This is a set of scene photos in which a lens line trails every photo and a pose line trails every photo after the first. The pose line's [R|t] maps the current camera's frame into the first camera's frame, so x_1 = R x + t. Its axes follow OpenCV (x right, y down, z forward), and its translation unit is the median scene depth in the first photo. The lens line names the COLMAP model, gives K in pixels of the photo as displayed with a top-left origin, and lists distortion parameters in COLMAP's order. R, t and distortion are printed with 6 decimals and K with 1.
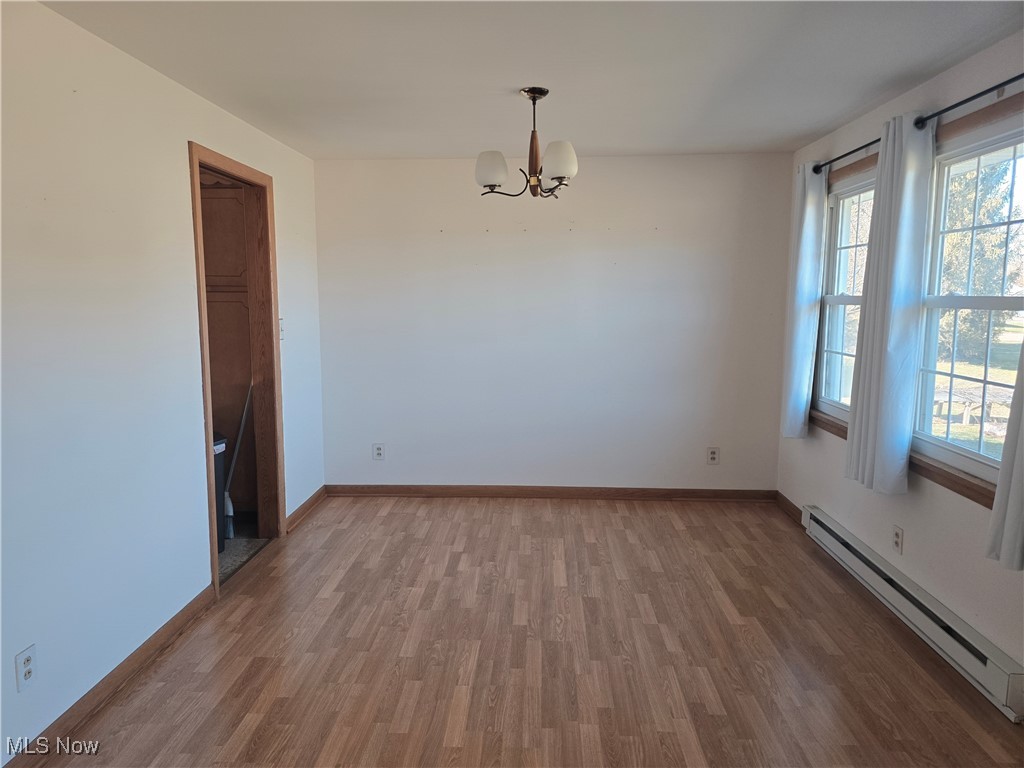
lens RADIAL K [[674.3, 0, 512.0], [0, 674.3, 384.0], [0, 0, 1]] dist [0.087816, -0.087372]
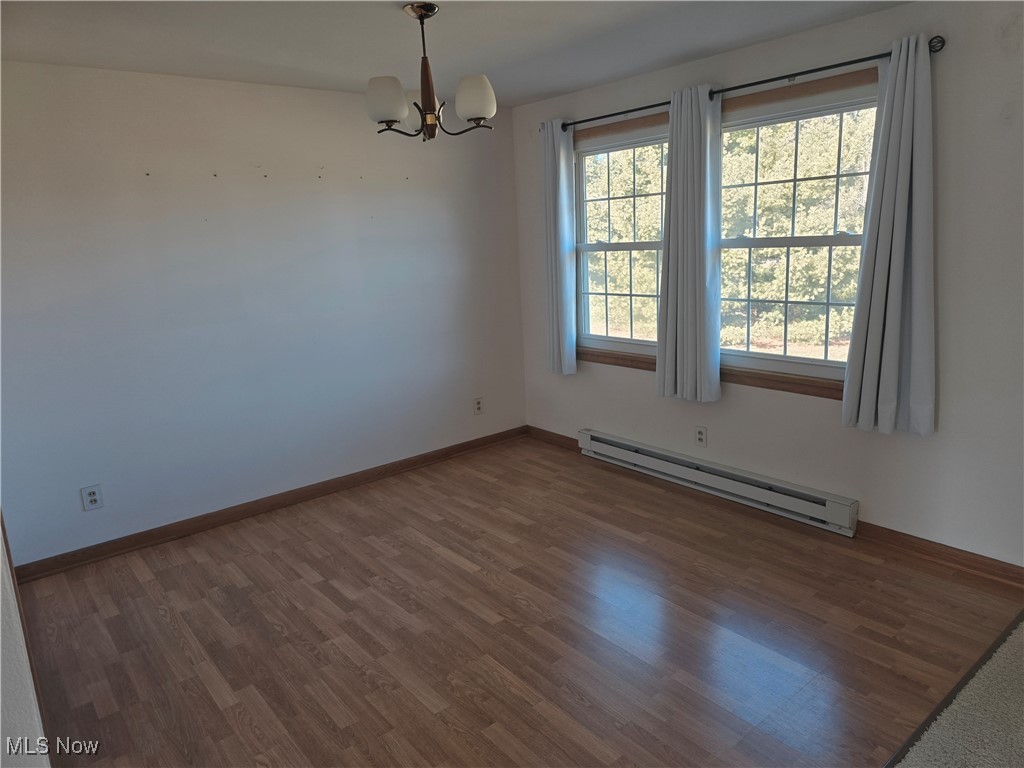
lens RADIAL K [[679.1, 0, 512.0], [0, 679.1, 384.0], [0, 0, 1]] dist [0.068847, -0.089093]
pose [[0.741600, -0.179293, 0.646439, -0.402926], [0.136337, 0.983794, 0.116453, -0.049398], [-0.656842, 0.001772, 0.754026, 0.237358]]
